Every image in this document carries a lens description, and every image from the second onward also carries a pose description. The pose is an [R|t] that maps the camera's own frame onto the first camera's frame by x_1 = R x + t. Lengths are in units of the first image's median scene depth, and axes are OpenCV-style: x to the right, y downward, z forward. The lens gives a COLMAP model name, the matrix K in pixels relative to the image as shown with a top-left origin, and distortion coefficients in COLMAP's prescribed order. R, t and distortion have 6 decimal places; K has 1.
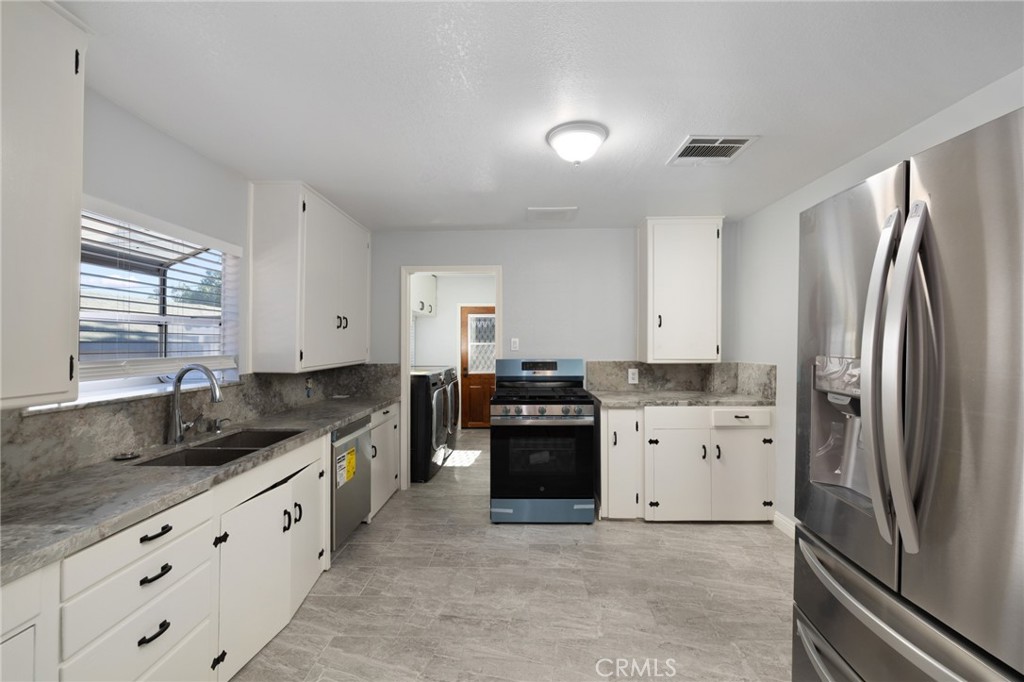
lens RADIAL K [[429.4, 0, 514.8], [0, 429.4, 338.8], [0, 0, 1]] dist [0.000751, 0.000289]
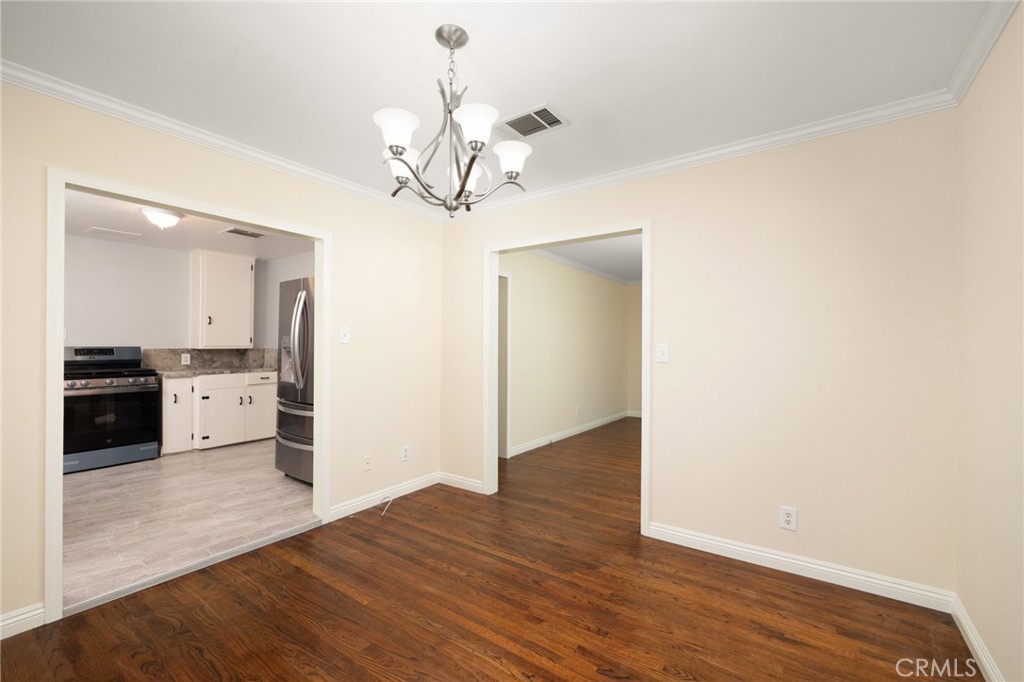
lens RADIAL K [[427.2, 0, 515.5], [0, 427.2, 343.8], [0, 0, 1]] dist [-0.000218, 0.000353]
pose [[0.556954, 0.004932, 0.830529, -0.337243], [-0.008964, 0.999960, 0.000074, 0.034186], [-0.830495, -0.007486, 0.556976, -0.791531]]
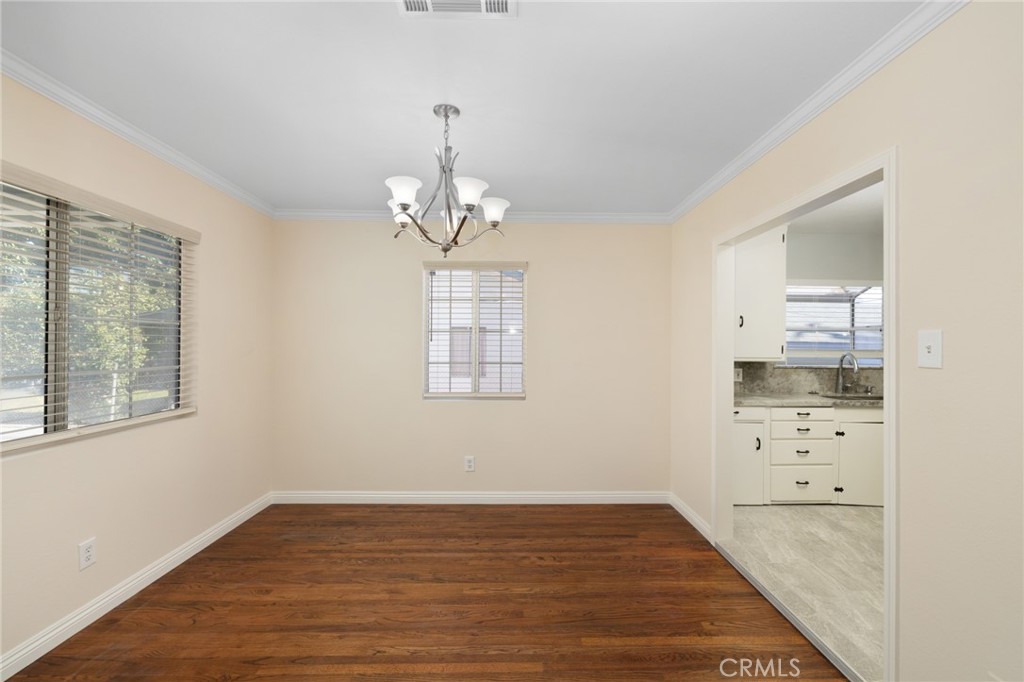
lens RADIAL K [[429.4, 0, 514.8], [0, 429.4, 338.8], [0, 0, 1]] dist [0.000751, 0.000289]
pose [[0.045756, -0.007381, -0.998925, 0.704573], [0.000643, 0.999973, -0.007359, 0.007887], [0.998952, -0.000305, 0.045760, -0.360182]]
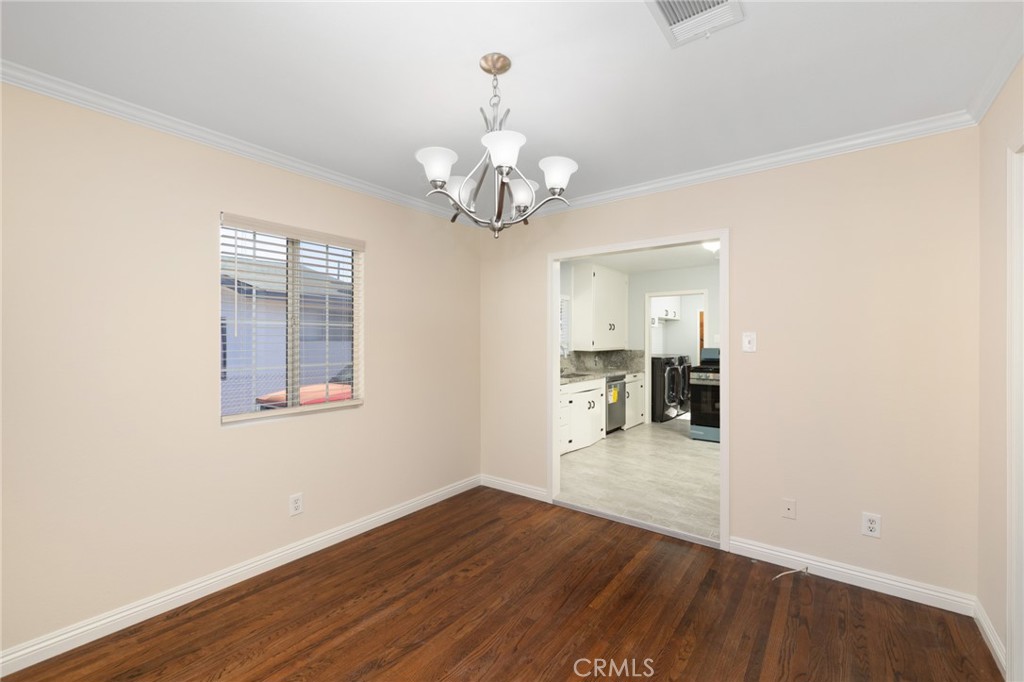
lens RADIAL K [[431.4, 0, 520.1], [0, 431.4, 340.3], [0, 0, 1]] dist [-0.000590, 0.000030]
pose [[0.820014, 0.005741, -0.572315, 0.384113], [-0.001901, 0.999971, 0.007307, 0.009137], [0.572341, -0.004904, 0.820001, -0.860151]]
